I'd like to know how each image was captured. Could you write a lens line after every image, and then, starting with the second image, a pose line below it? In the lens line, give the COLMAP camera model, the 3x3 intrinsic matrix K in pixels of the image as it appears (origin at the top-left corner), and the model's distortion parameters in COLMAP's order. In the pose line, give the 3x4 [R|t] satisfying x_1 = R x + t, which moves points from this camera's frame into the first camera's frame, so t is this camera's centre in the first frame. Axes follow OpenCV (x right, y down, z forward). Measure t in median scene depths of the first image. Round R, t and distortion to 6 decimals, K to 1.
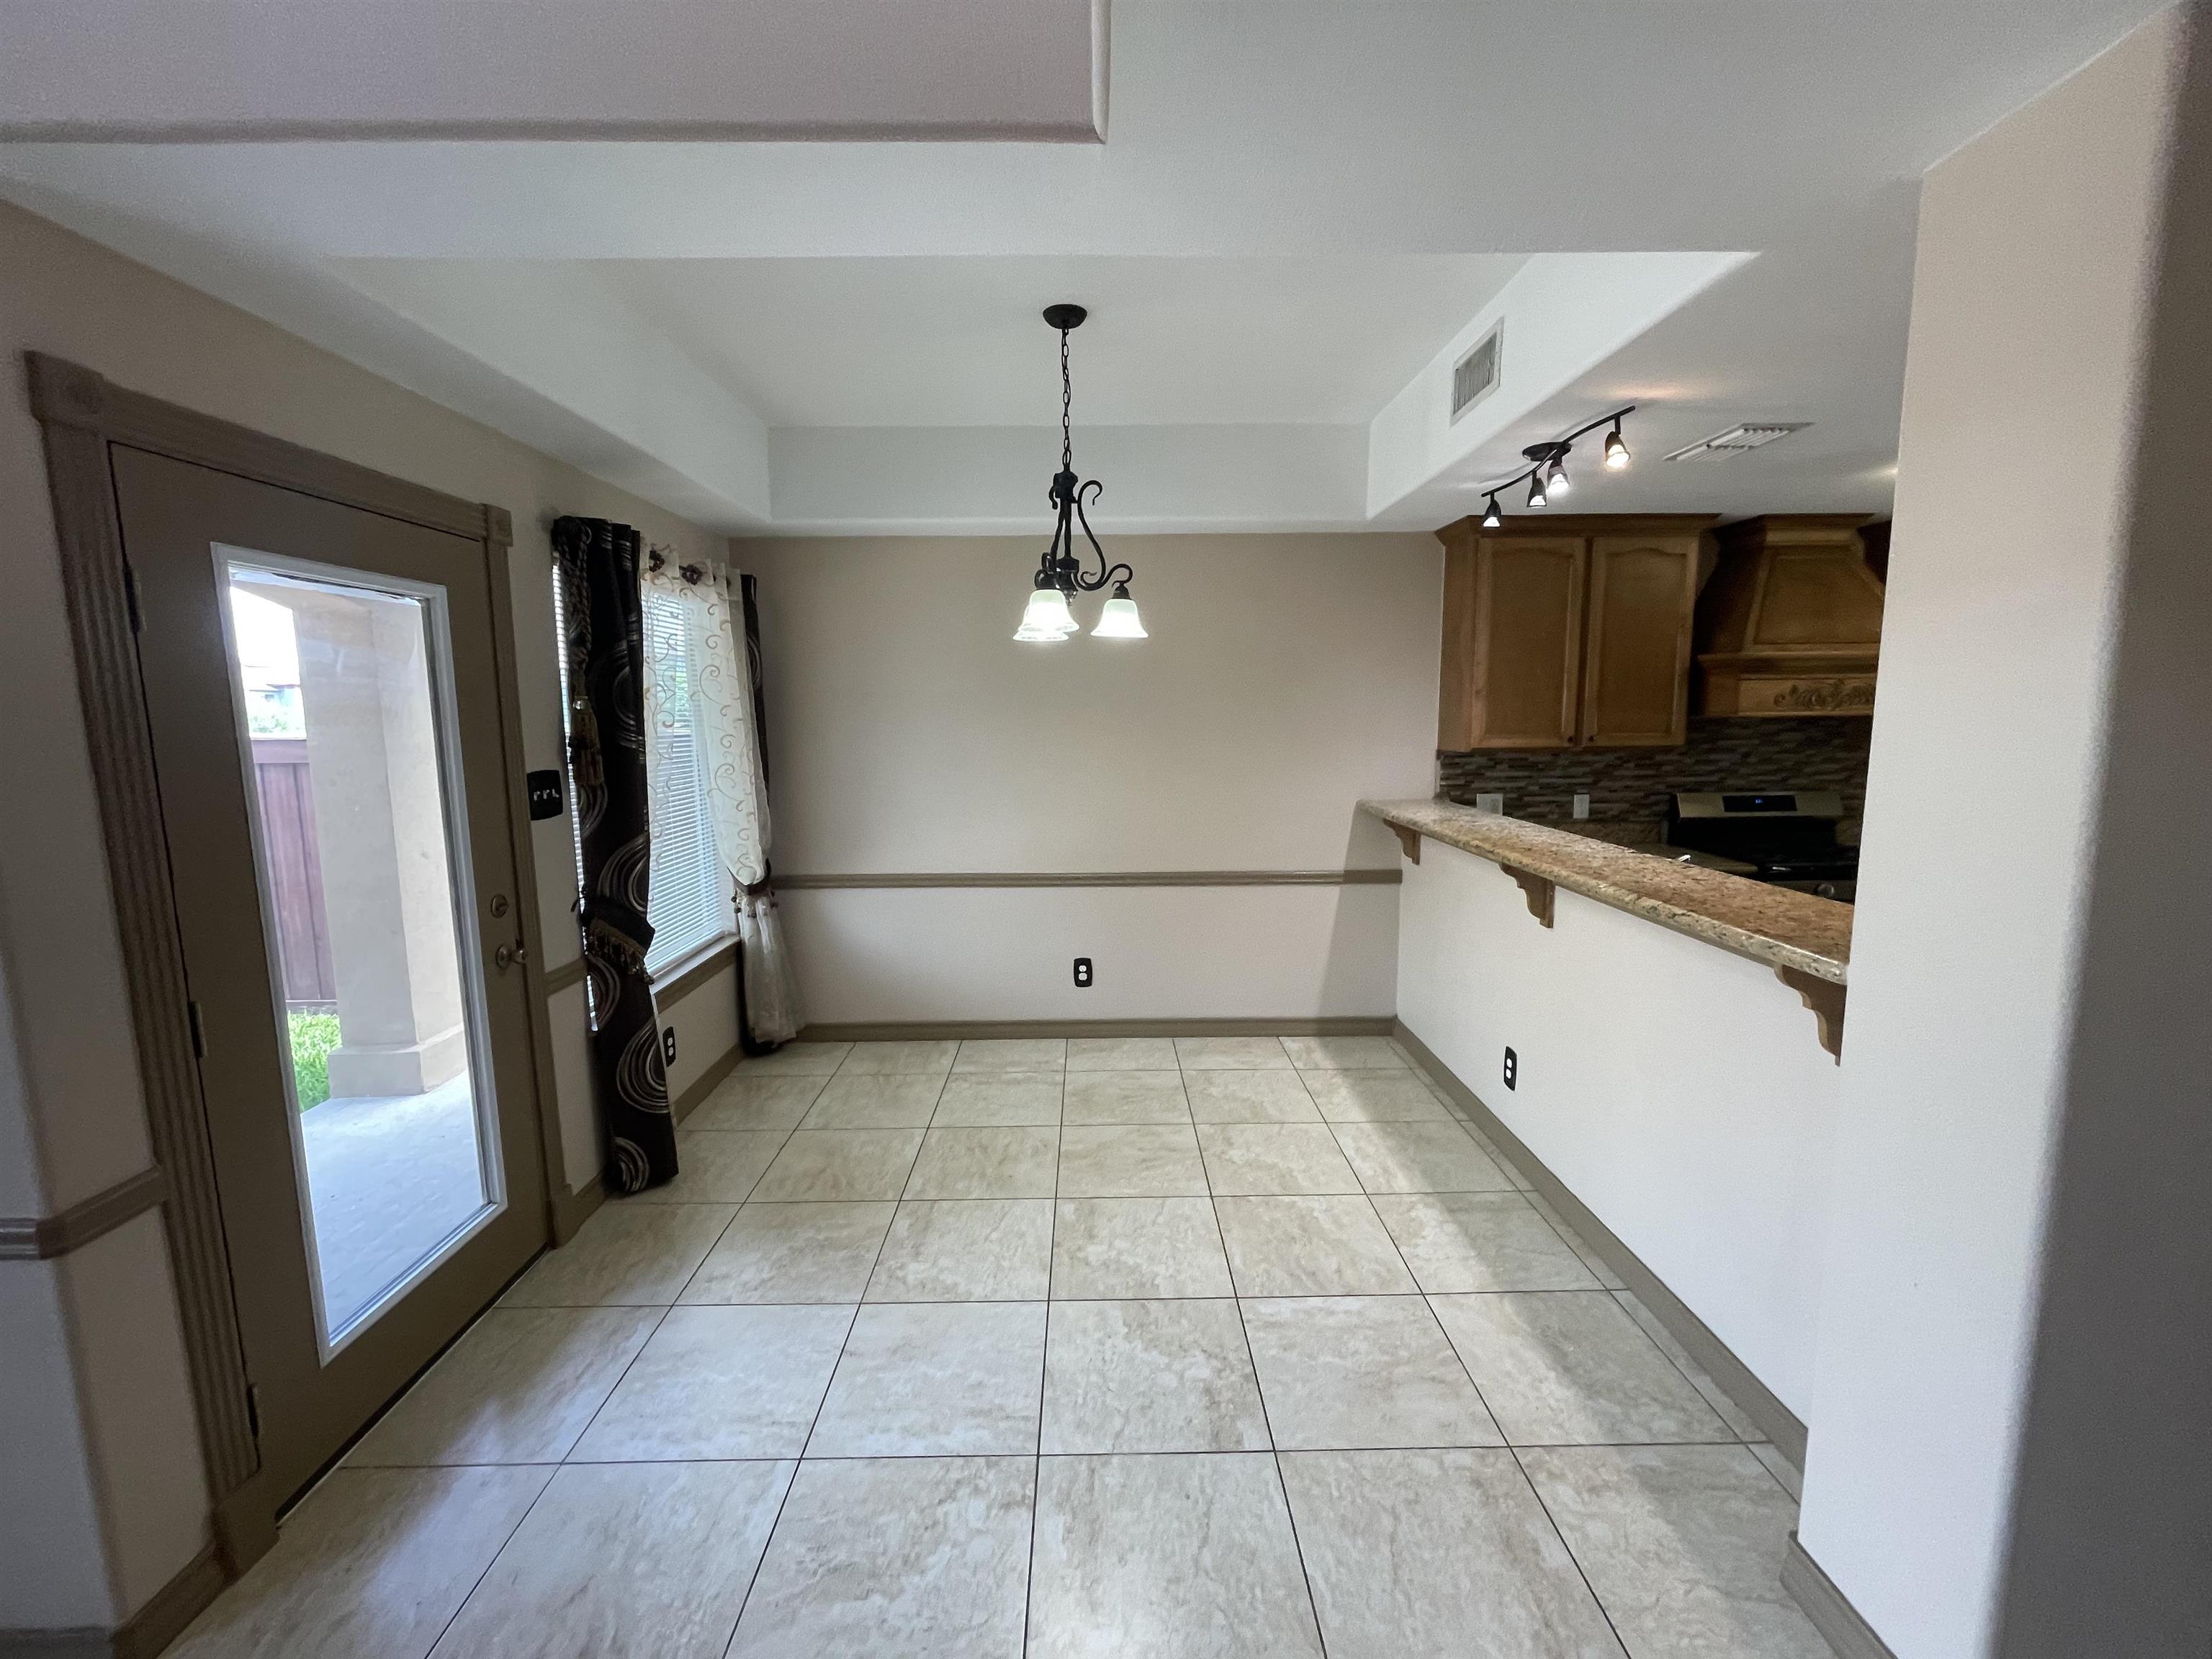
lens RADIAL K [[898.4, 0, 1112.2], [0, 898.4, 822.0], [0, 0, 1]] dist [0.008207, 0.000568]
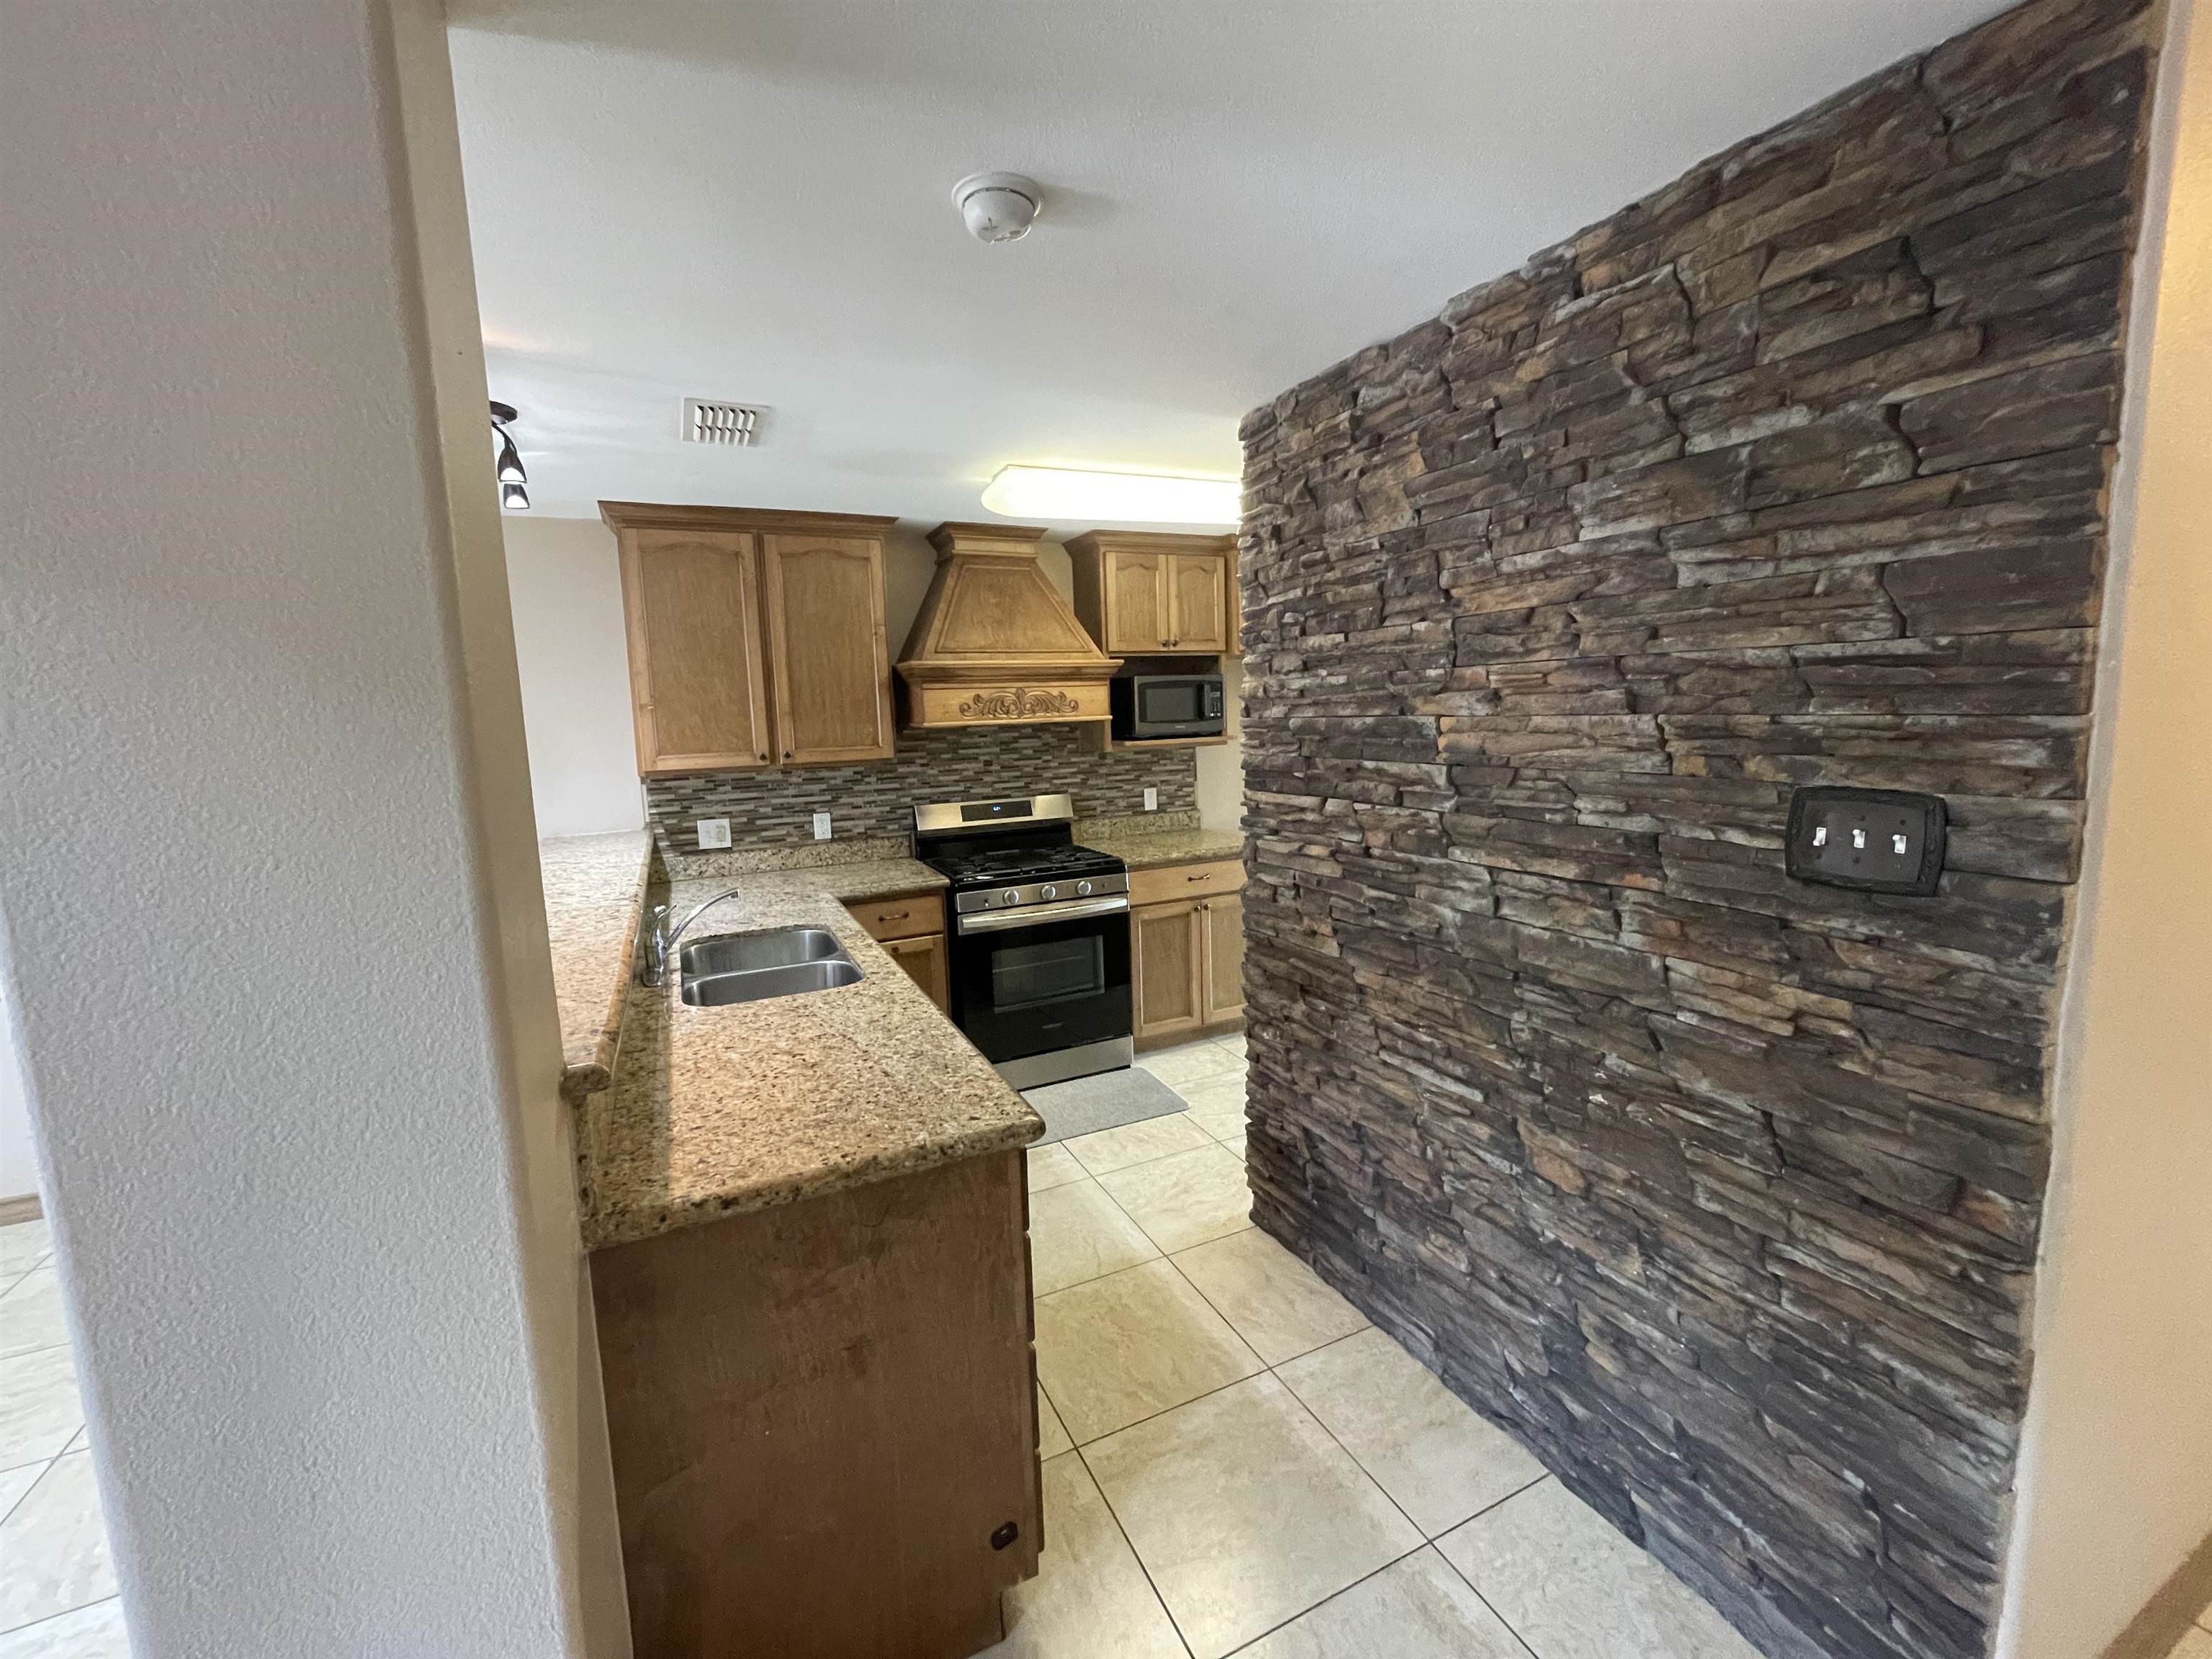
lens RADIAL K [[898.4, 0, 1099.1], [0, 898.4, 825.1], [0, 0, 1]] dist [0.008207, 0.000568]
pose [[0.914306, -0.073352, 0.398328, 0.418291], [0.075457, 0.997095, 0.010413, -0.006441], [-0.397934, 0.020536, 0.917184, 0.032910]]
